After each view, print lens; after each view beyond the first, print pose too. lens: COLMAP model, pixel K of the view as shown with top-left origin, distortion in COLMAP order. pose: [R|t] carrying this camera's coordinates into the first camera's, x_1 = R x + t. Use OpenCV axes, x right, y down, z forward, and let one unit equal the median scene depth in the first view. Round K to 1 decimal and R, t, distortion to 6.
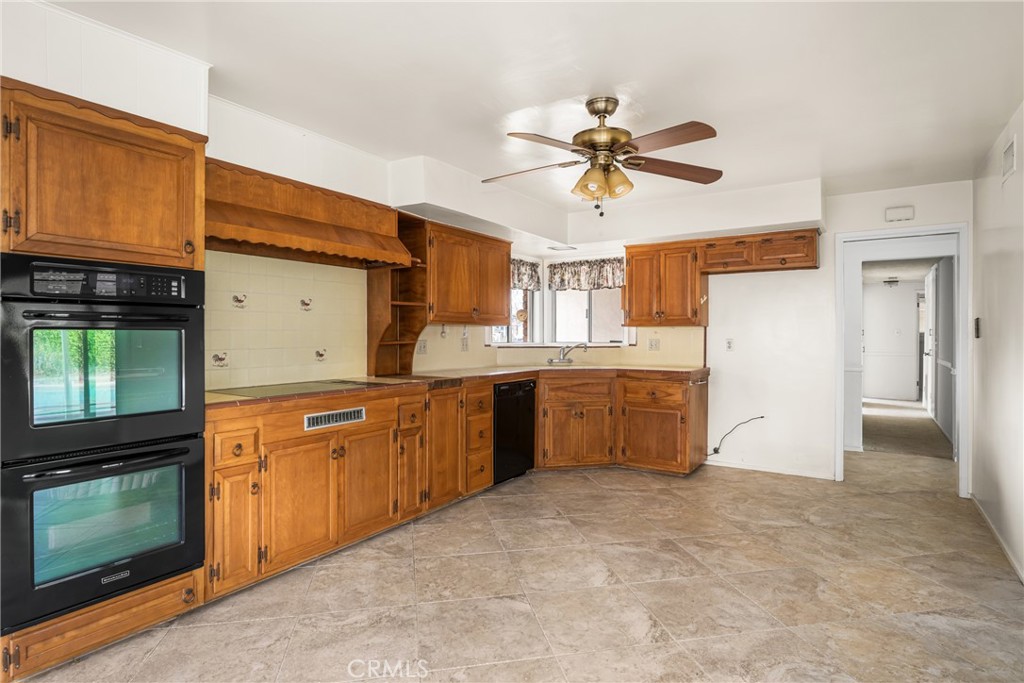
lens RADIAL K [[543.9, 0, 511.7], [0, 543.9, 333.5], [0, 0, 1]] dist [-0.000332, 0.000423]
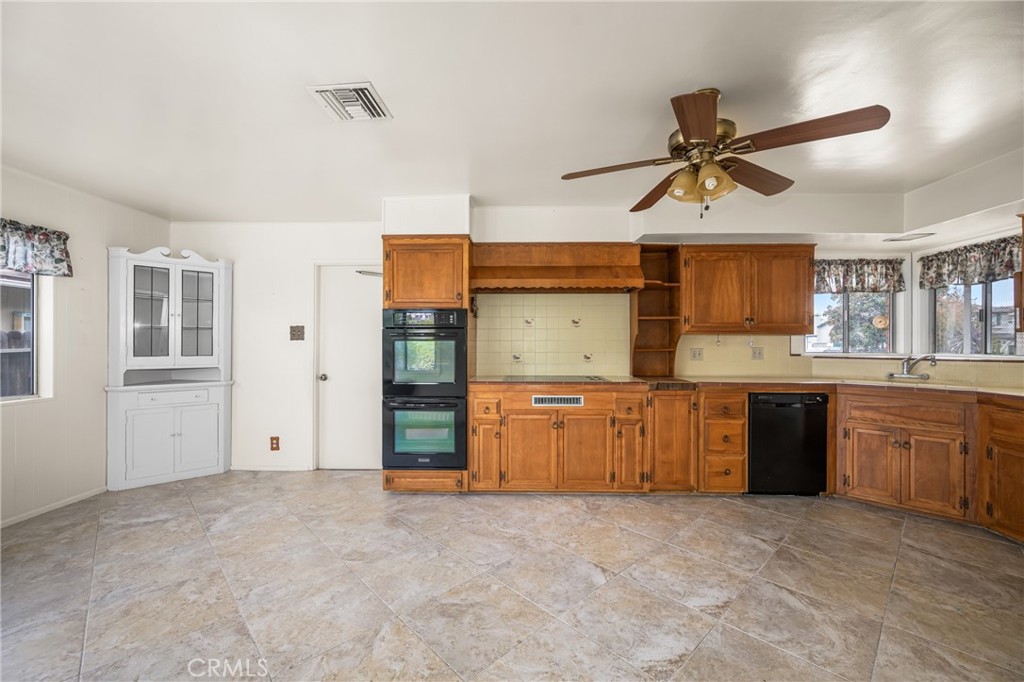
lens RADIAL K [[414.6, 0, 512.0], [0, 414.6, 341.0], [0, 0, 1]] dist [0.000966, 0.000106]
pose [[0.527933, -0.005212, -0.849270, 0.482838], [0.000239, 0.999982, -0.005989, 0.002190], [0.849286, 0.002958, 0.527925, 0.273264]]
